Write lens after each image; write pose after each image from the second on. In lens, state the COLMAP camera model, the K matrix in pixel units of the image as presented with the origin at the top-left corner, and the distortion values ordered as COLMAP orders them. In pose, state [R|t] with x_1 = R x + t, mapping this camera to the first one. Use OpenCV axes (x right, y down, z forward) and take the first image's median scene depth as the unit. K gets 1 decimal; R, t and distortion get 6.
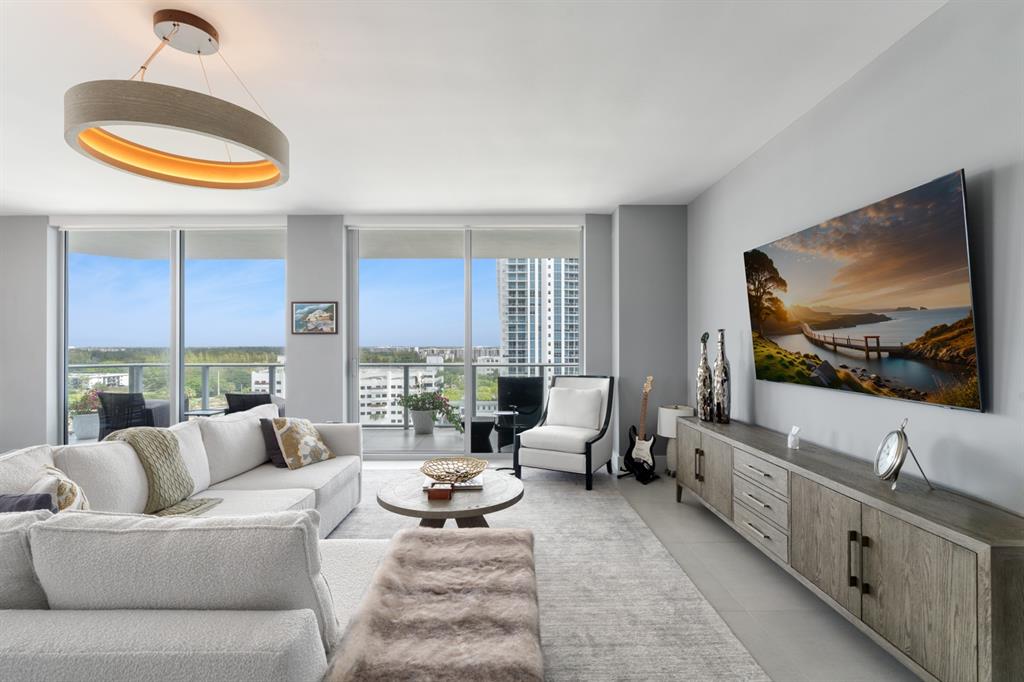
lens RADIAL K [[478.3, 0, 505.4], [0, 478.3, 342.2], [0, 0, 1]] dist [-0.002978, 0.002150]
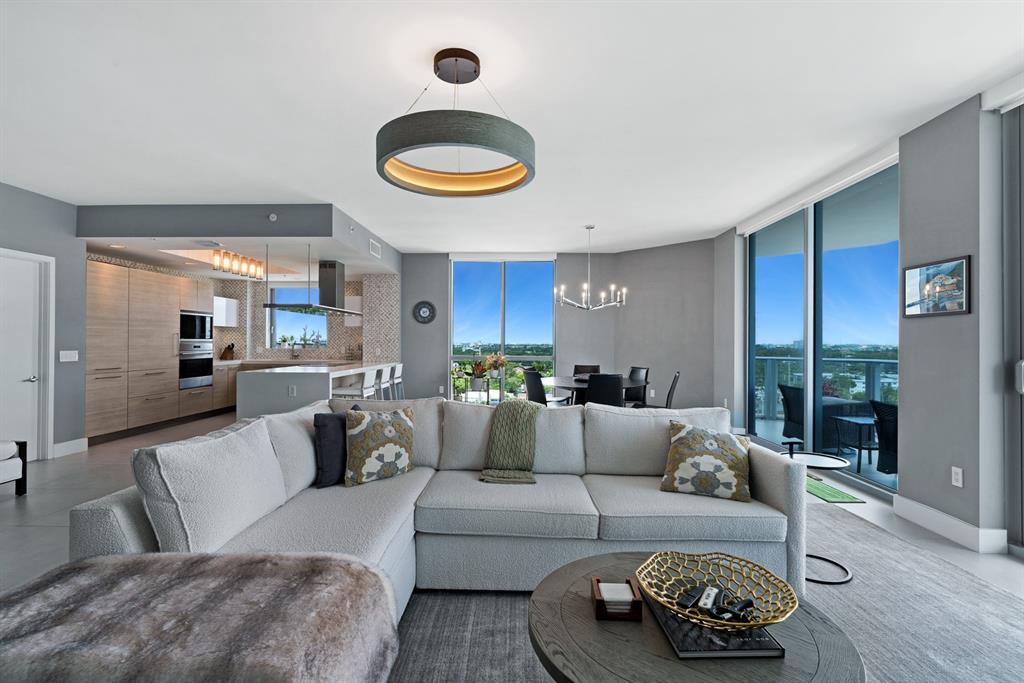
lens RADIAL K [[467.1, 0, 505.7], [0, 467.1, 336.5], [0, 0, 1]] dist [-0.005482, 0.001800]
pose [[-0.034552, -0.008068, -0.999370, 0.206912], [0.004532, 0.999956, -0.008229, 0.011658], [0.999393, -0.004814, -0.034514, 0.478112]]
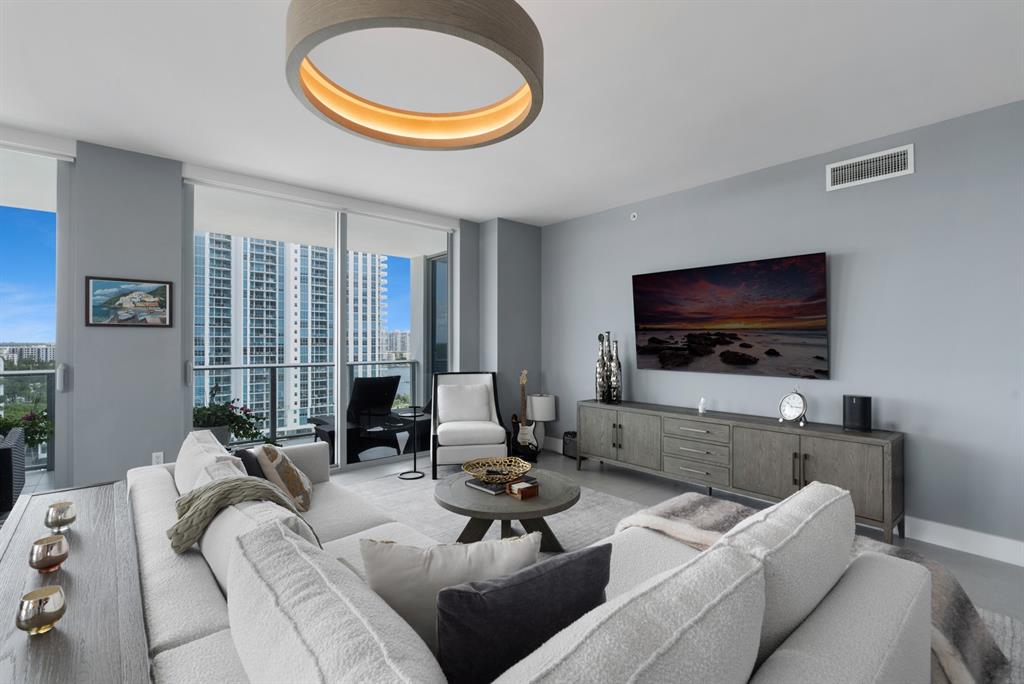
lens RADIAL K [[467.1, 0, 511.2], [0, 467.1, 340.6], [0, 0, 1]] dist [-0.005482, 0.001800]
pose [[0.757903, 0.004605, 0.652351, -0.420524], [-0.006526, 0.999979, 0.000522, -0.001241], [-0.652335, -0.004653, 0.757917, 0.144013]]
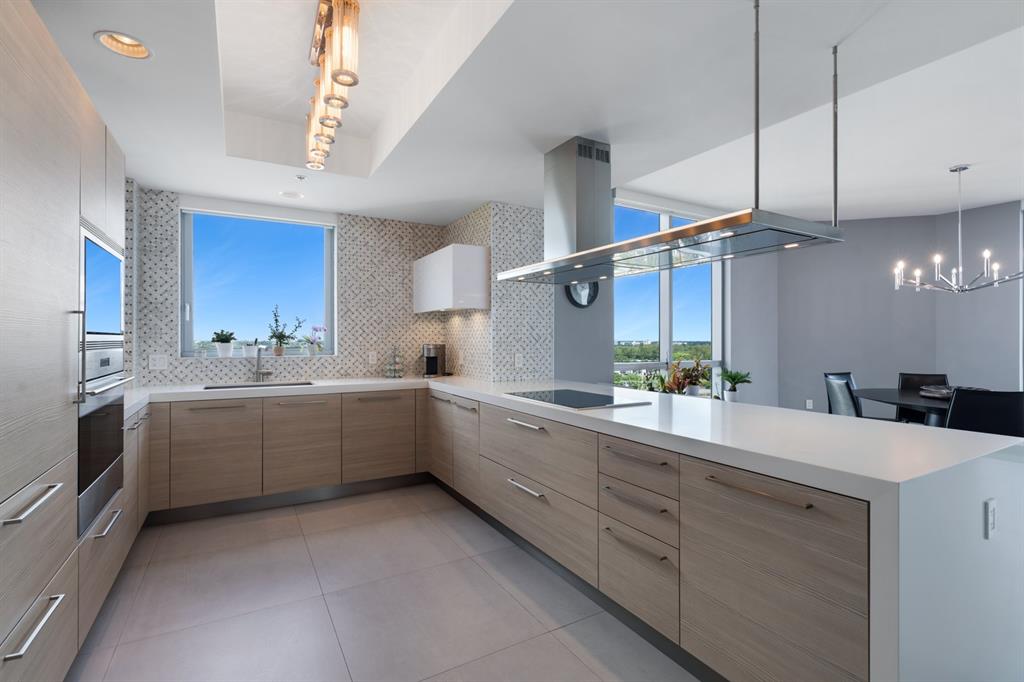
lens RADIAL K [[467.1, 0, 508.8], [0, 467.1, 339.7], [0, 0, 1]] dist [-0.005482, 0.001800]
pose [[0.479695, 0.003460, -0.877429, -0.639193], [0.004124, 0.999972, 0.006197, 0.007195], [0.877426, -0.006591, 0.479667, -0.371952]]
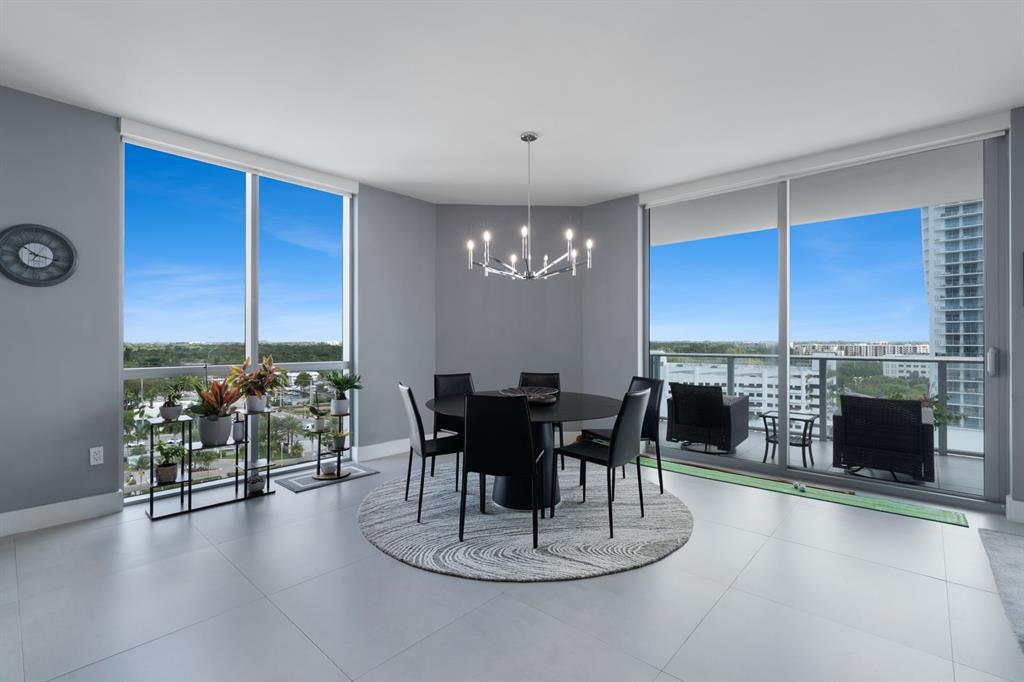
lens RADIAL K [[467.1, 0, 492.2], [0, 467.1, 339.3], [0, 0, 1]] dist [-0.005482, 0.001800]
pose [[0.731088, -0.001635, -0.682281, -0.540208], [0.004717, 0.999985, 0.002658, 0.020299], [0.682267, -0.005162, 0.731085, 0.121205]]
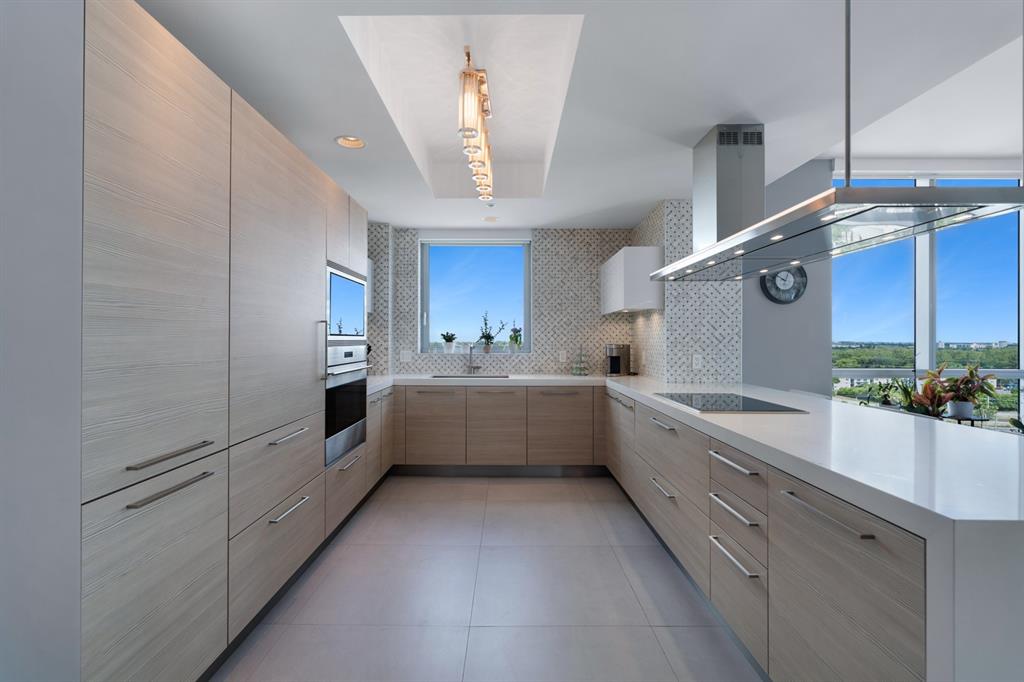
lens RADIAL K [[467.1, 0, 507.2], [0, 467.1, 341.0], [0, 0, 1]] dist [-0.005482, 0.001800]
pose [[-0.025188, 0.005527, -0.999667, -0.566008], [0.005209, 0.999972, 0.005398, 0.008026], [0.999669, -0.005071, -0.025216, -0.270021]]
